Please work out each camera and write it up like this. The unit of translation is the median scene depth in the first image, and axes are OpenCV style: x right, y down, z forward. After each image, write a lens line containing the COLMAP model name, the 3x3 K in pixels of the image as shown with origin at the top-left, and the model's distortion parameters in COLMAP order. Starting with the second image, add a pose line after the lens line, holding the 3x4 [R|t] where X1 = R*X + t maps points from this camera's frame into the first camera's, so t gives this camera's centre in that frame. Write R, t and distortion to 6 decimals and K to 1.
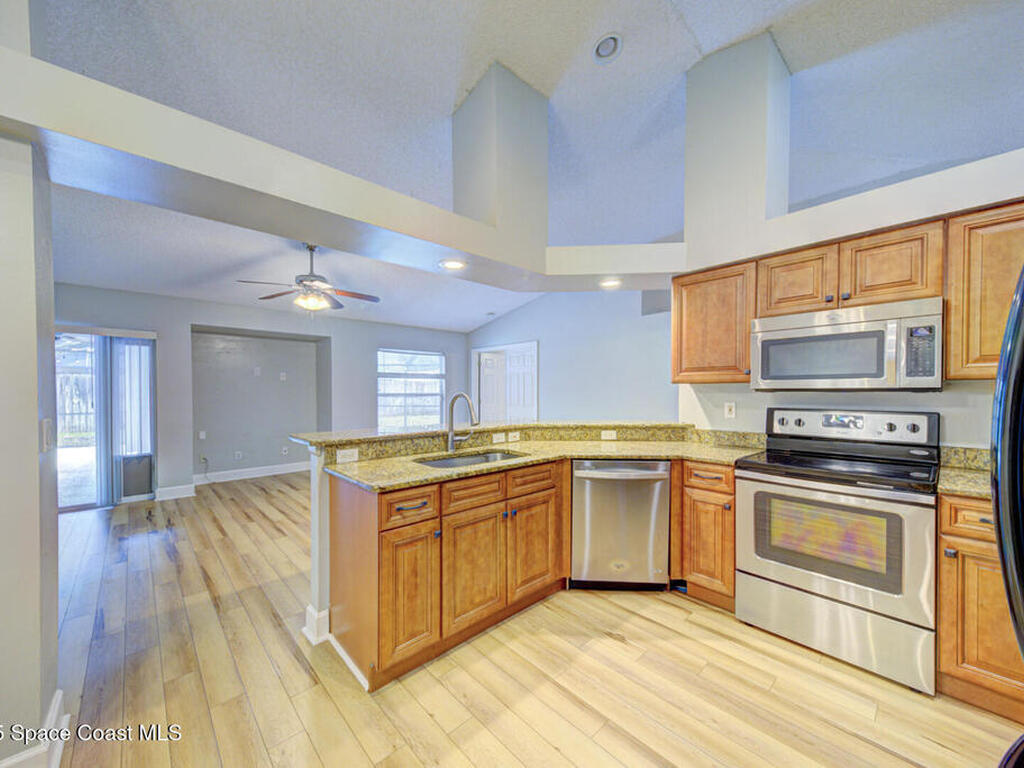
lens RADIAL K [[397.0, 0, 510.2], [0, 397.0, 396.4], [0, 0, 1]] dist [0.014180, -0.000165]
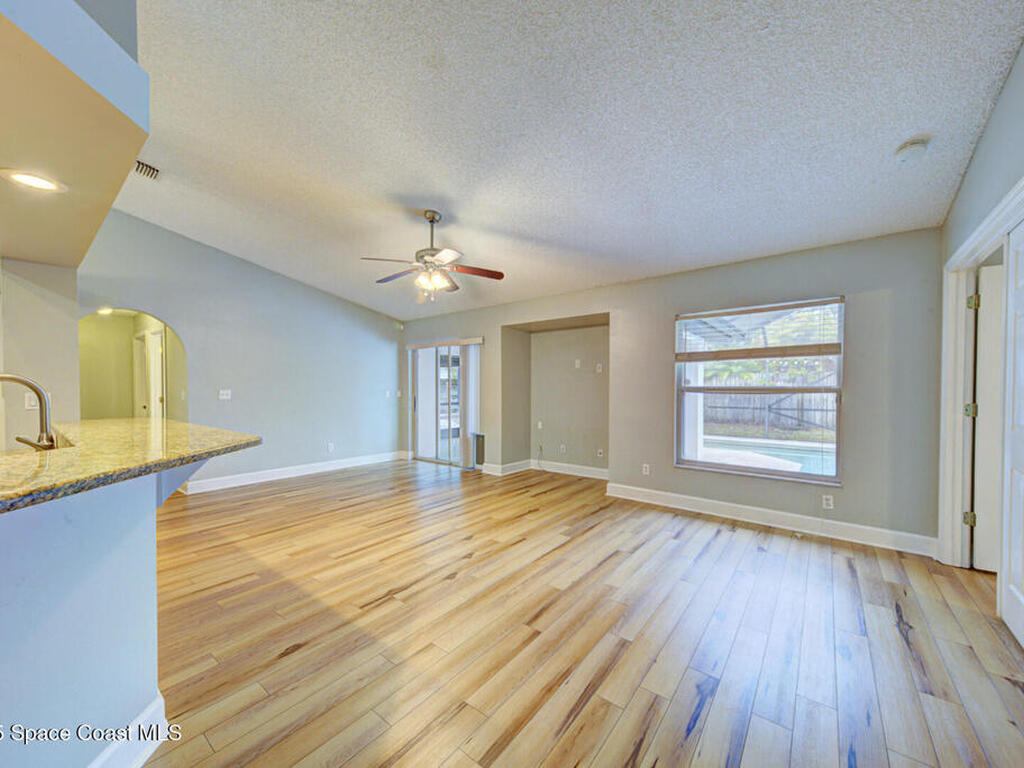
lens RADIAL K [[395.9, 0, 510.1], [0, 395.9, 397.0], [0, 0, 1]] dist [0.024216, -0.000122]
pose [[0.151087, 0.018878, -0.988340, 0.693533], [-0.015772, 0.999736, 0.016684, 0.006050], [0.988395, 0.013068, 0.151345, 1.786138]]
